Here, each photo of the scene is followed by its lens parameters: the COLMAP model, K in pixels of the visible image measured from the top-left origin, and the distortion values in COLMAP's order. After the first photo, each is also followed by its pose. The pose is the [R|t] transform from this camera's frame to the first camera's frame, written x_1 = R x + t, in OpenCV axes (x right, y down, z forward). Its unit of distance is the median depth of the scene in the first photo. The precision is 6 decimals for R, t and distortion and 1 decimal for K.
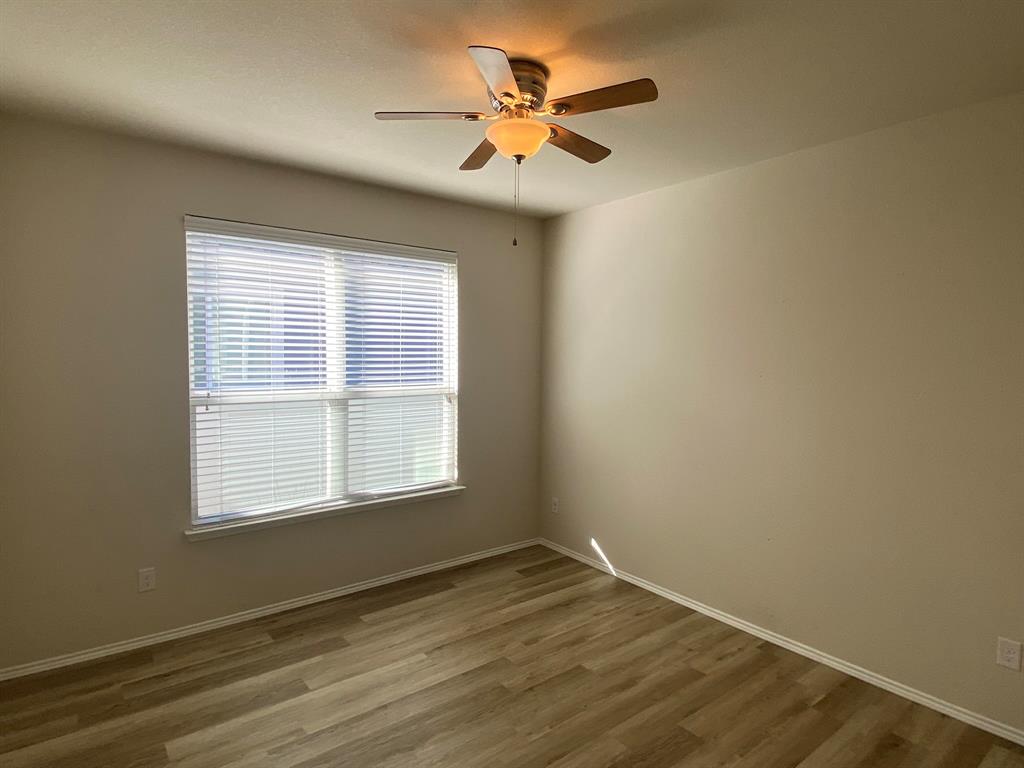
lens RADIAL K [[574.8, 0, 513.8], [0, 574.8, 379.1], [0, 0, 1]] dist [0.014431, -0.015676]
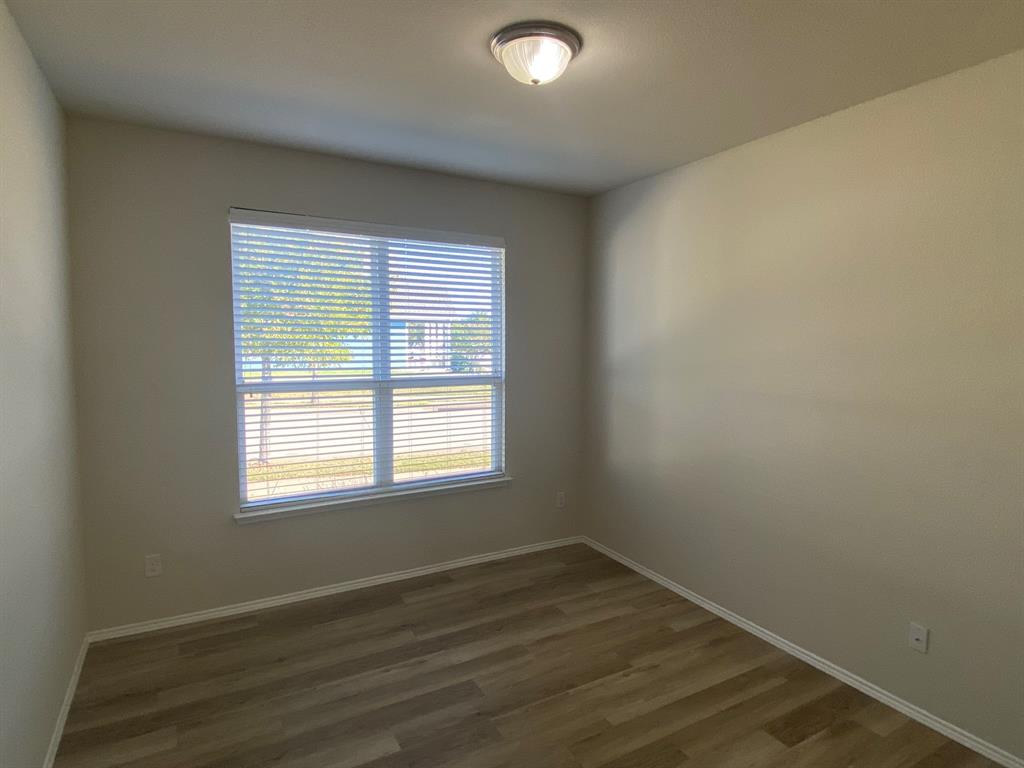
lens RADIAL K [[574.8, 0, 510.5], [0, 574.8, 382.8], [0, 0, 1]] dist [0.014431, -0.015676]
pose [[0.979217, -0.005697, -0.202735, 0.126245], [0.013732, 0.999174, 0.038248, -0.005356], [0.202350, -0.040237, 0.978486, 0.092380]]
